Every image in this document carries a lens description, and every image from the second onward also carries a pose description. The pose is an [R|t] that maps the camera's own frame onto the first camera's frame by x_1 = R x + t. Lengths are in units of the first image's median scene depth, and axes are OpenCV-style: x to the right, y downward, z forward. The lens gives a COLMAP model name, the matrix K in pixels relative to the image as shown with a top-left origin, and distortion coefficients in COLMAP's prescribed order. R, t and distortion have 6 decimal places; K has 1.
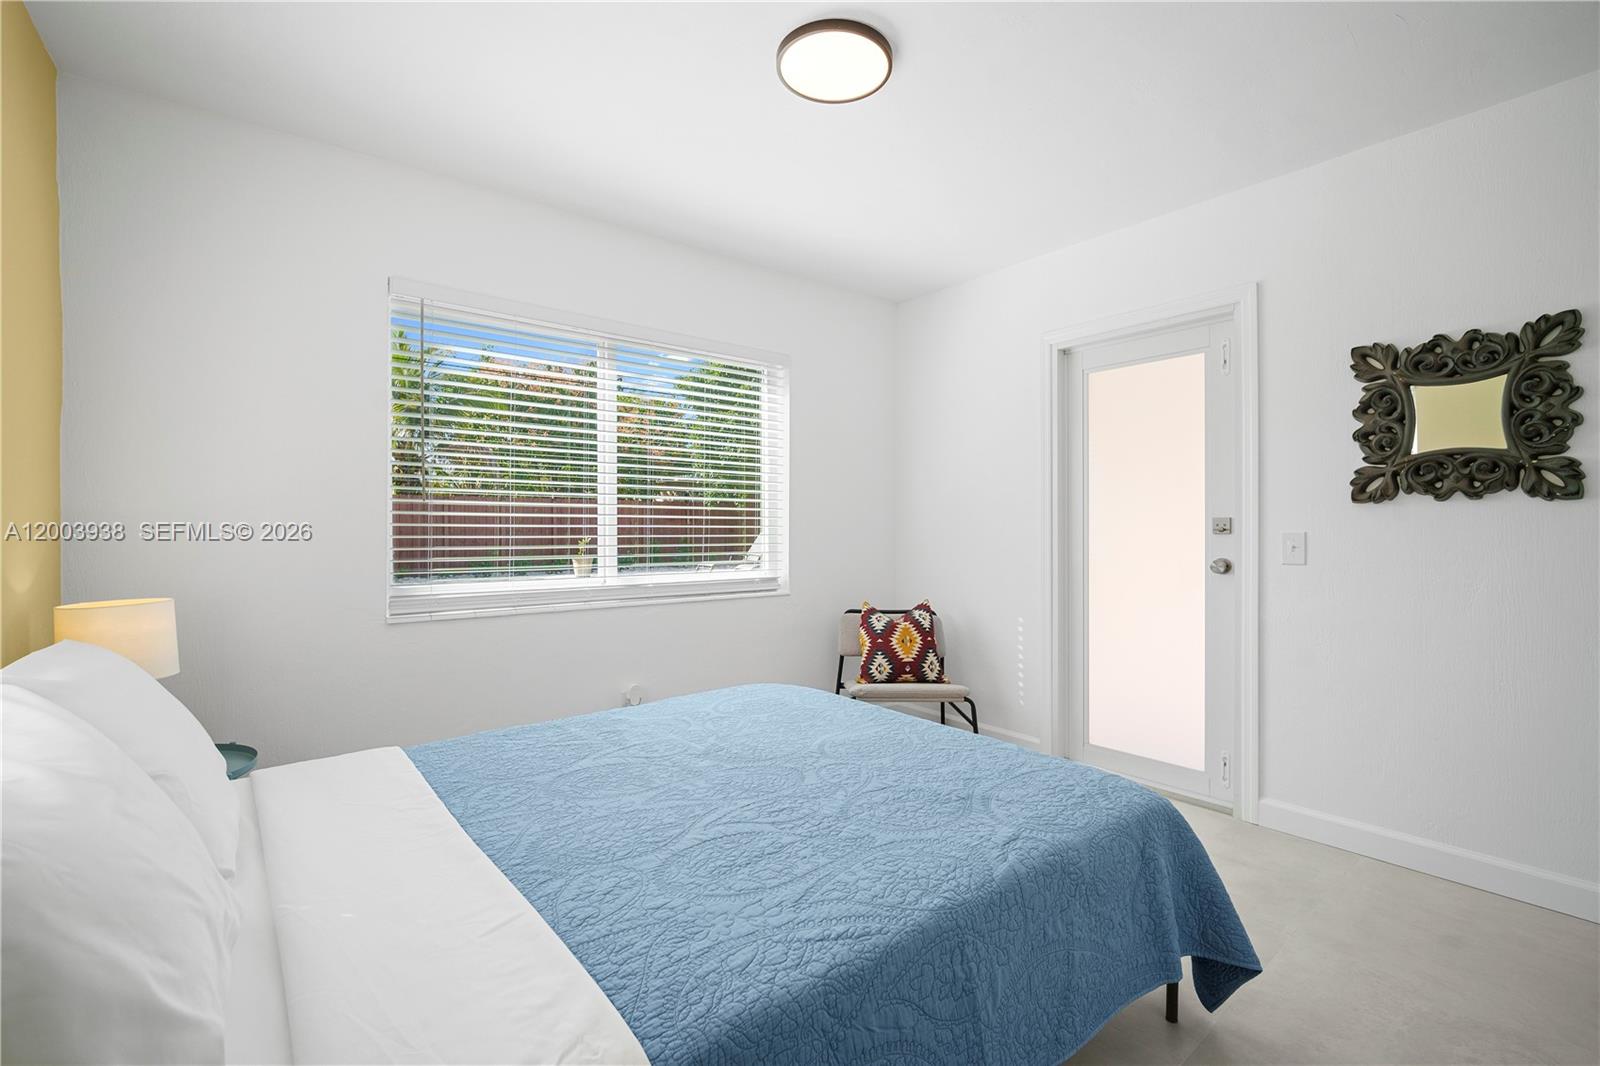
lens RADIAL K [[693.0, 0, 803.1], [0, 693.0, 528.9], [0, 0, 1]] dist [-0.007958, 0.003076]
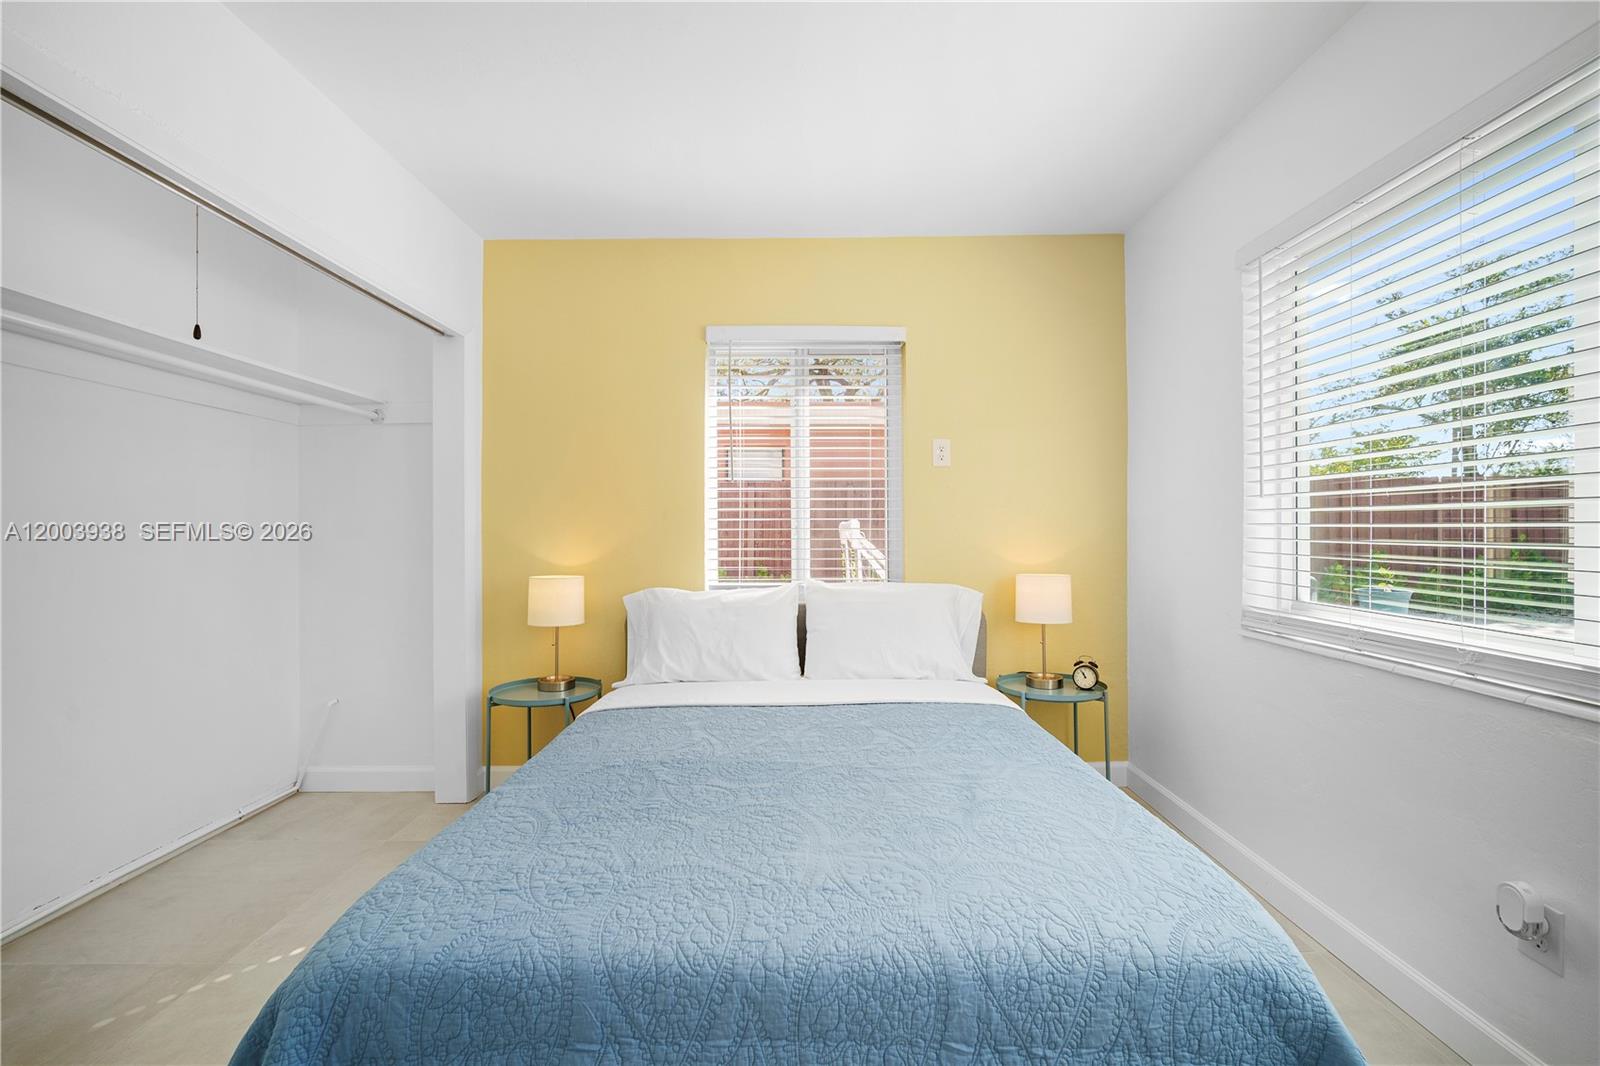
lens RADIAL K [[693.0, 0, 794.5], [0, 693.0, 531.8], [0, 0, 1]] dist [-0.007958, 0.003076]
pose [[-0.635153, 0.003092, -0.772380, 0.366466], [0.003498, 0.999993, 0.001126, -0.000566], [0.772379, -0.001986, -0.635159, 0.879650]]
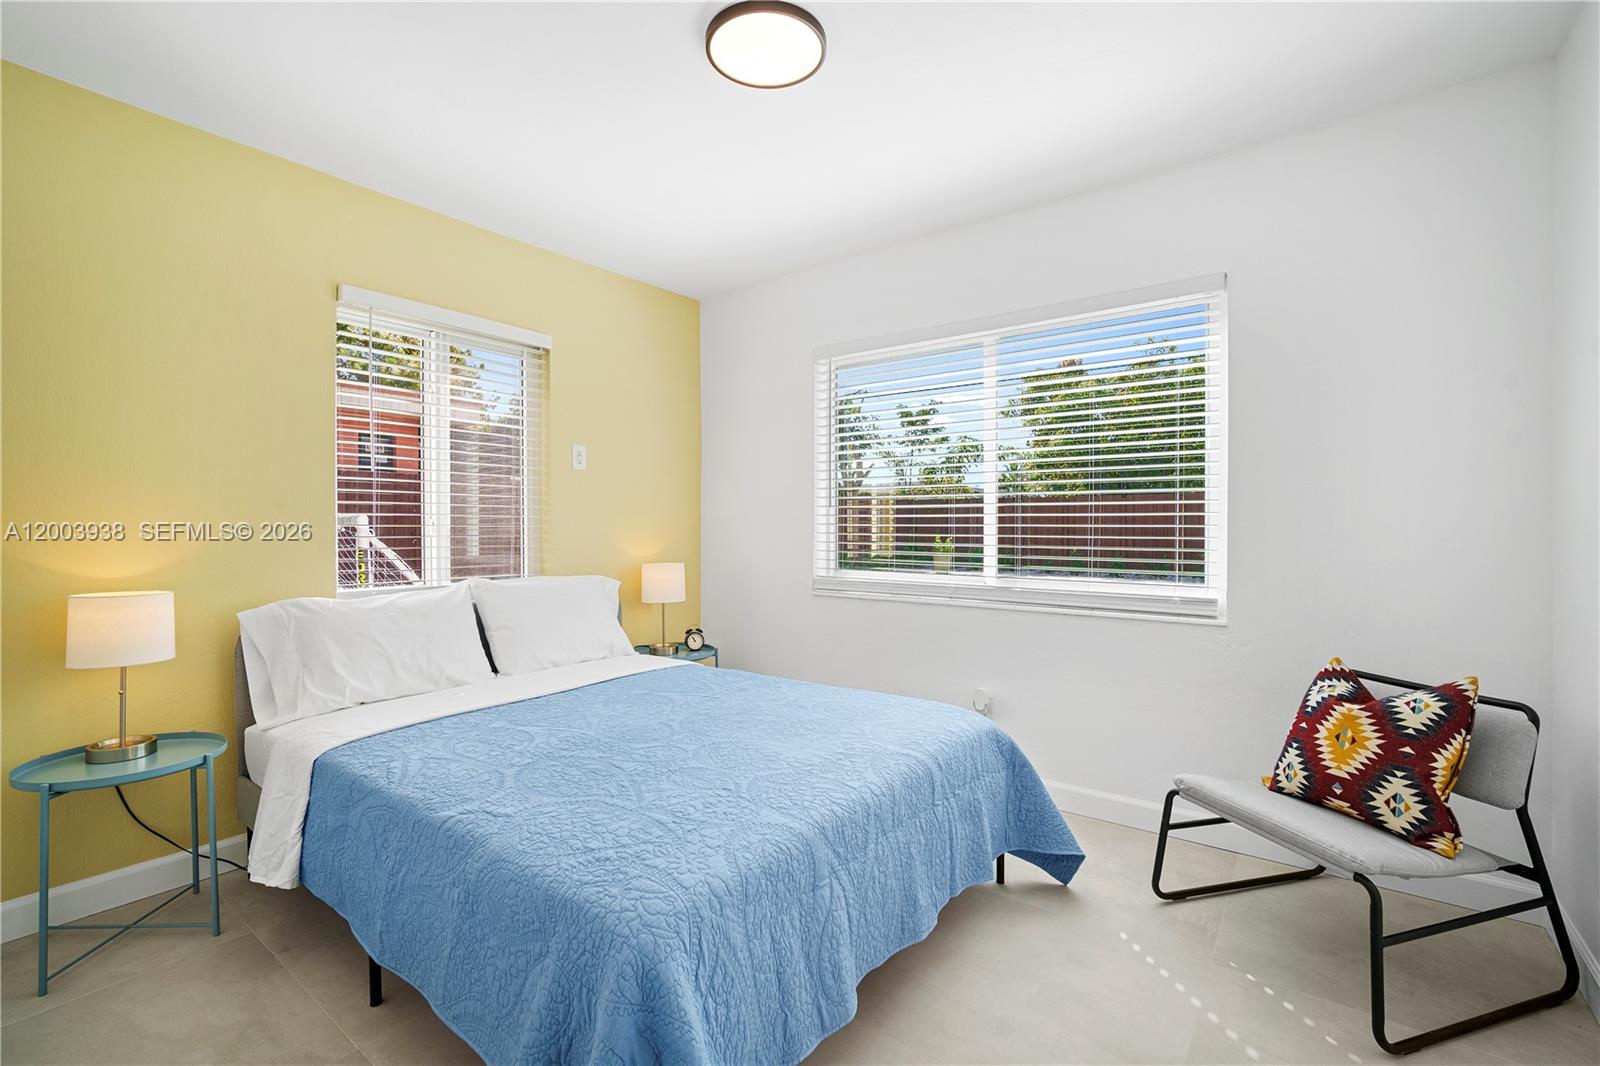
lens RADIAL K [[693.0, 0, 805.0], [0, 693.0, 534.4], [0, 0, 1]] dist [-0.007958, 0.003076]
pose [[0.236843, 0.007372, -0.971520, 0.609171], [-0.000712, 0.999972, 0.007415, 0.001229], [0.971548, -0.001065, 0.236842, 0.506762]]
